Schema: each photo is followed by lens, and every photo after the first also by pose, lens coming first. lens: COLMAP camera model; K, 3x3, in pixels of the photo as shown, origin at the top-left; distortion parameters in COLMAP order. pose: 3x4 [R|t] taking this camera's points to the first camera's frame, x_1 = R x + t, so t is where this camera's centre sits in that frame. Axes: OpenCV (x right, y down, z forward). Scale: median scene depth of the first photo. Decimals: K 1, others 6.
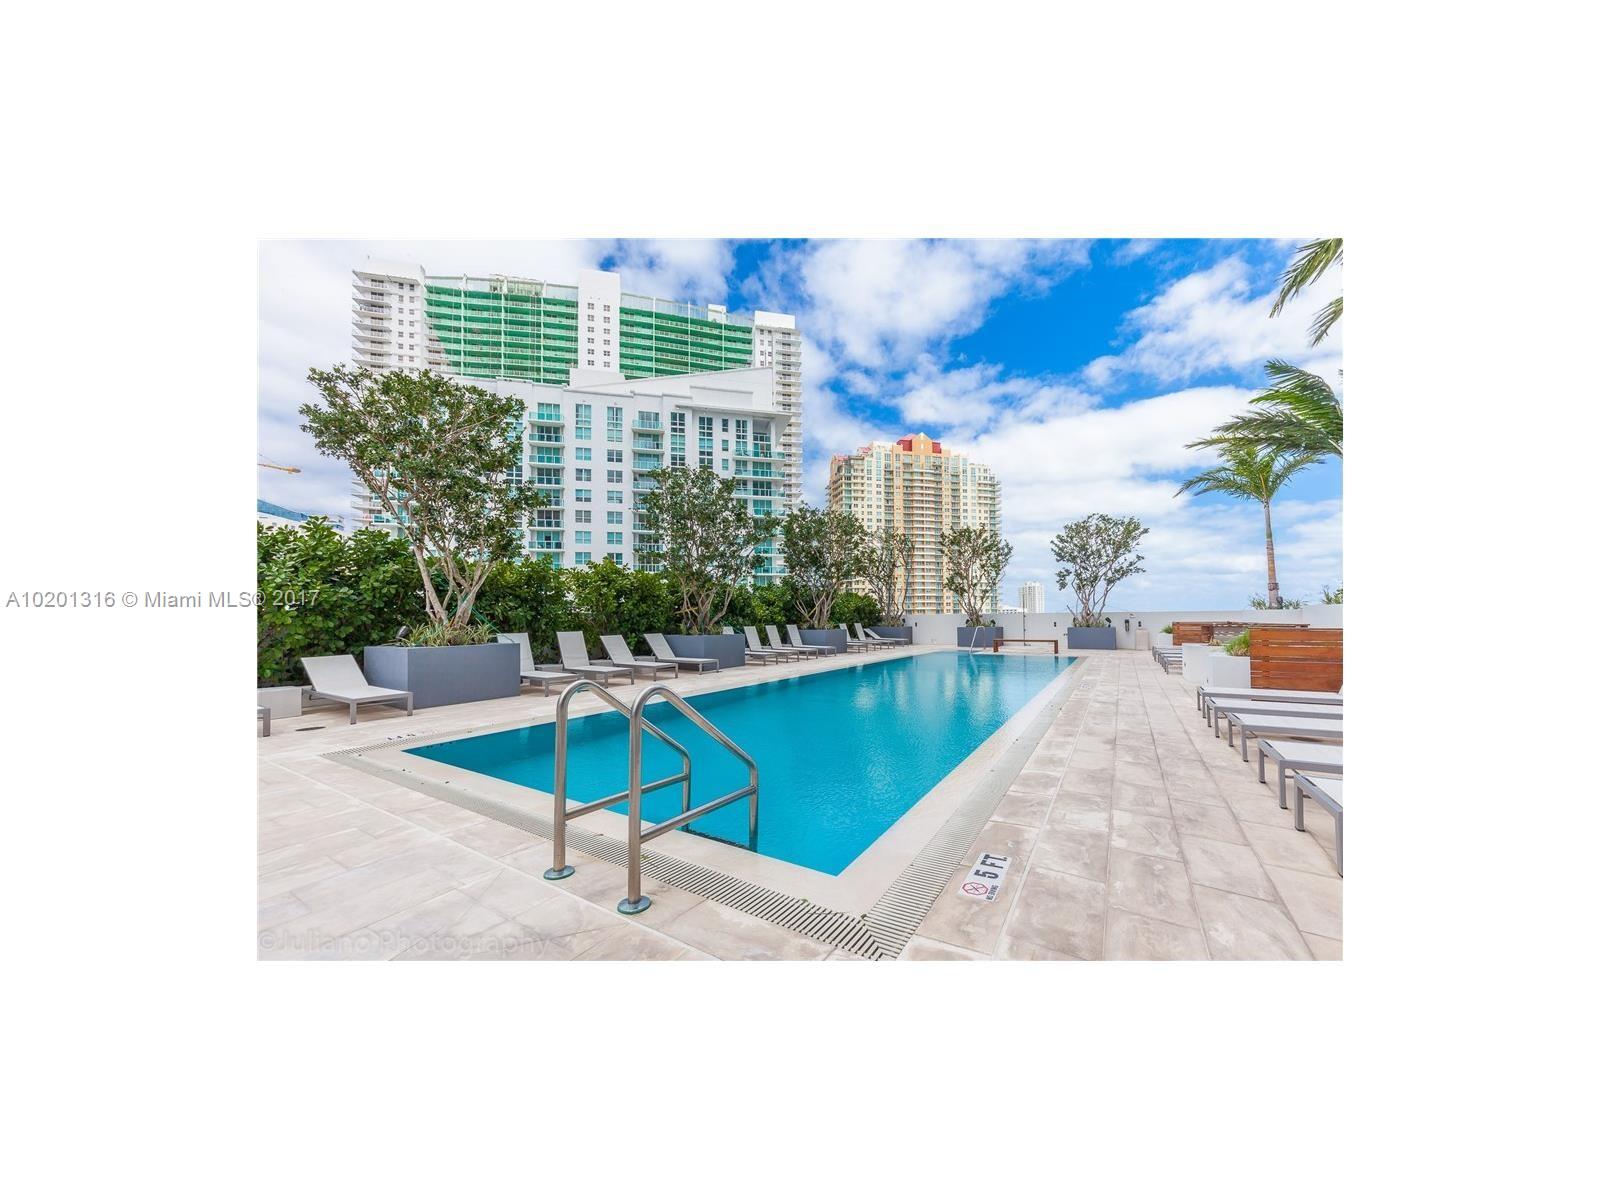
lens RADIAL K [[506.1, 0, 796.0], [0, 506.1, 622.1], [0, 0, 1]] dist [0.000502, 0.000049]
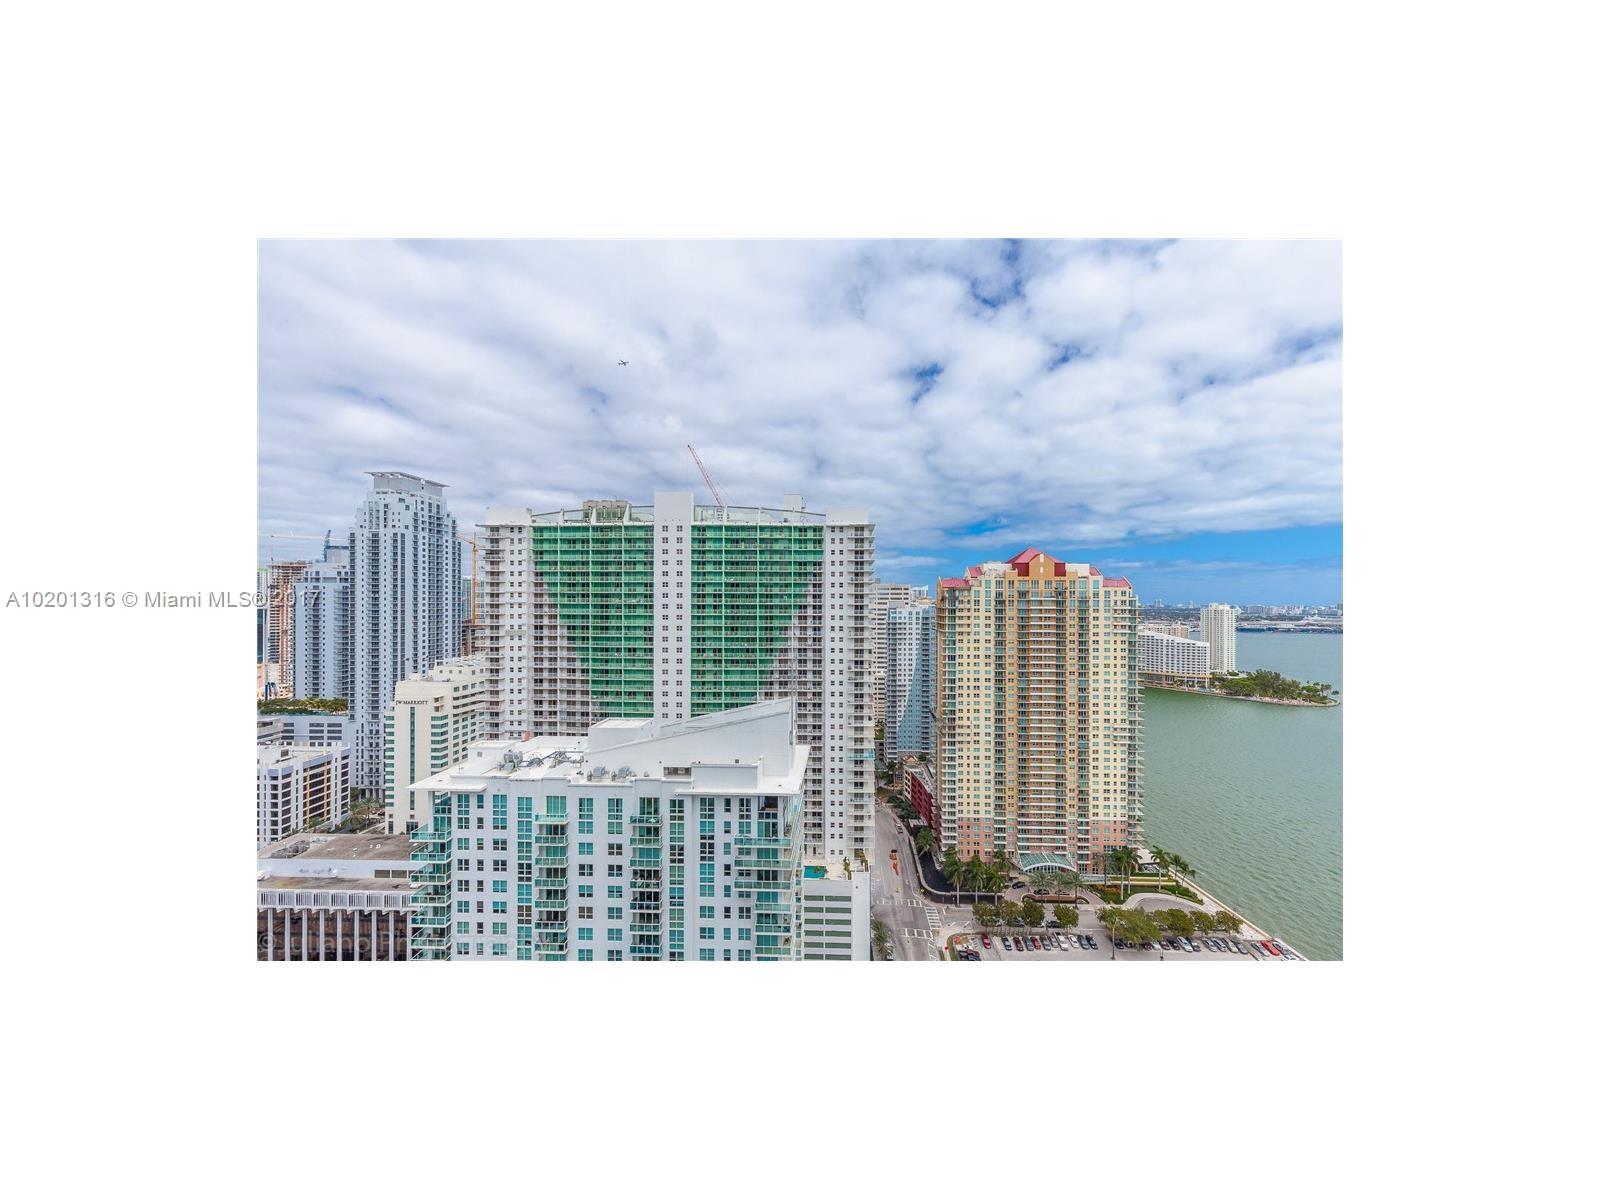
lens RADIAL K [[486.4, 0, 820.6], [0, 486.4, 595.6], [0, 0, 1]] dist [-0.000492, -0.000022]
pose [[0.963316, 0.008220, -0.268242, 0.175651], [-0.001702, 0.999698, 0.024522, -0.535749], [0.268363, -0.023166, 0.963039, 0.131092]]
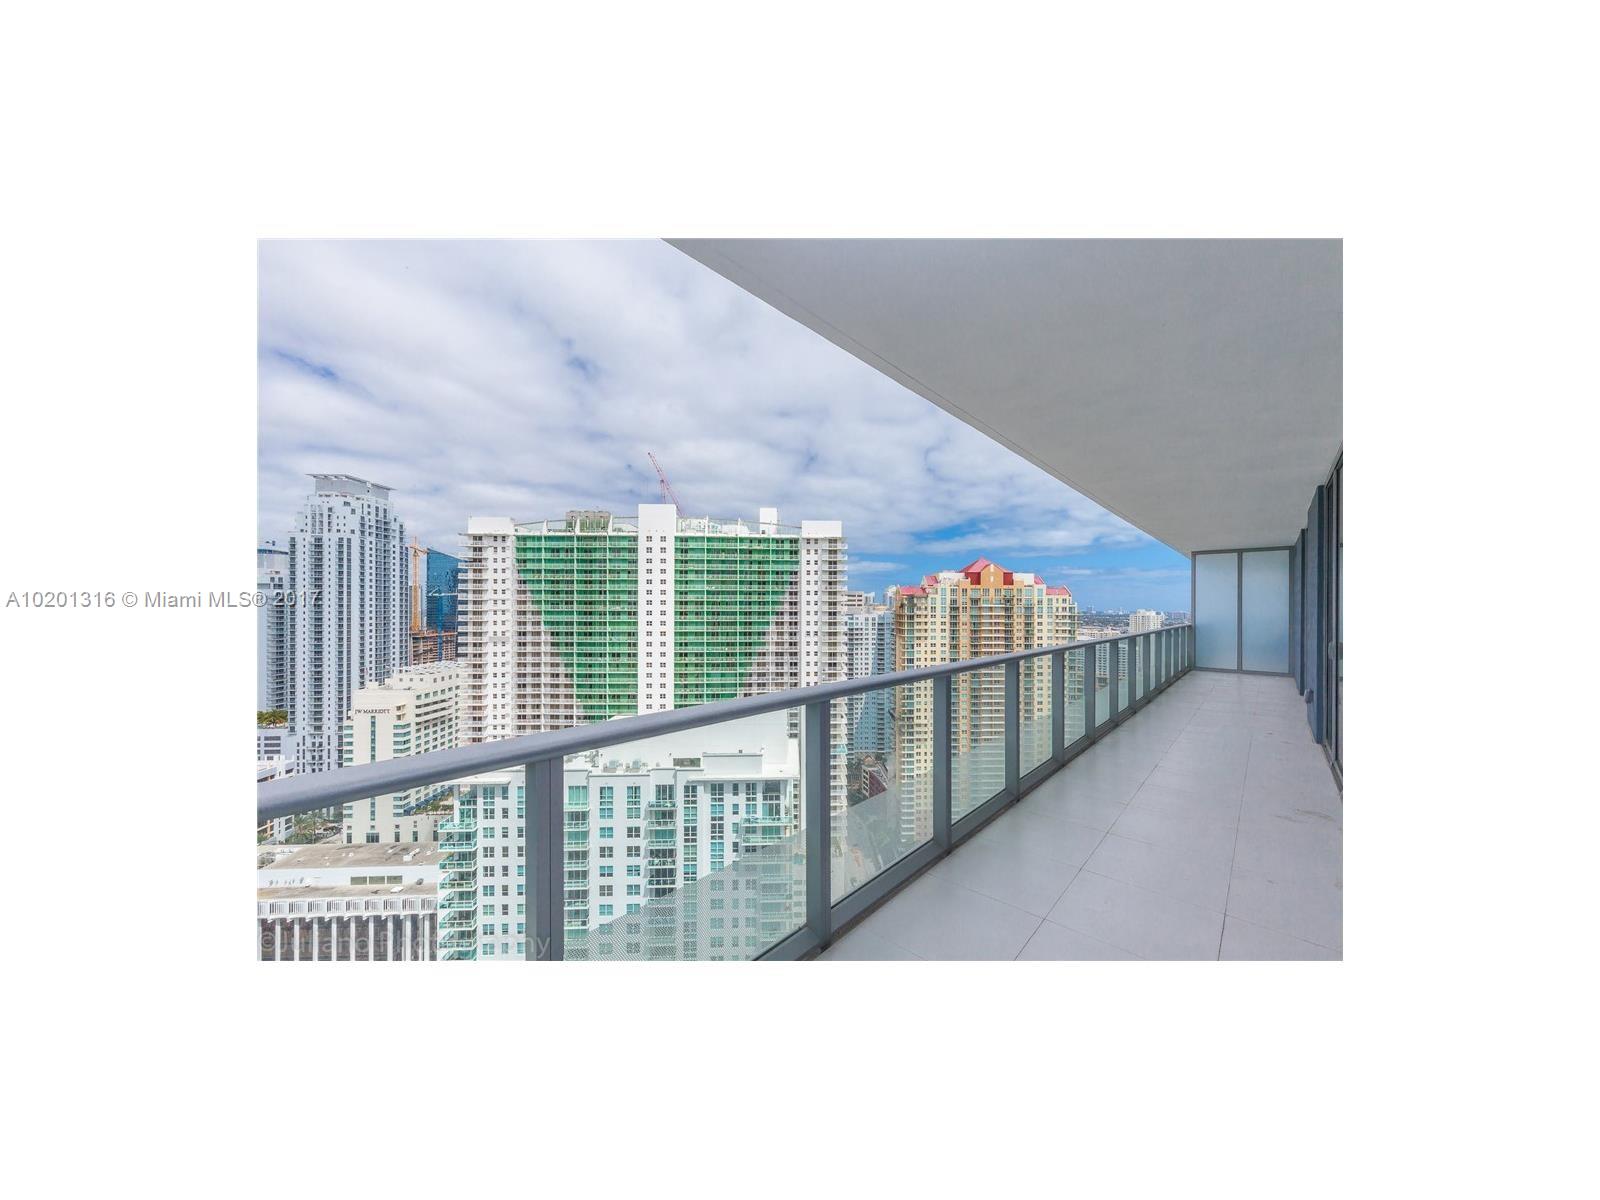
lens RADIAL K [[493.2, 0, 800.0], [0, 493.2, 600.0], [0, 0, 1]] dist [0.000739, 0.000067]
pose [[0.980846, 0.007363, -0.194647, 0.125048], [-0.003611, 0.999801, 0.019623, -0.538957], [0.194753, -0.018545, 0.980677, 0.022613]]
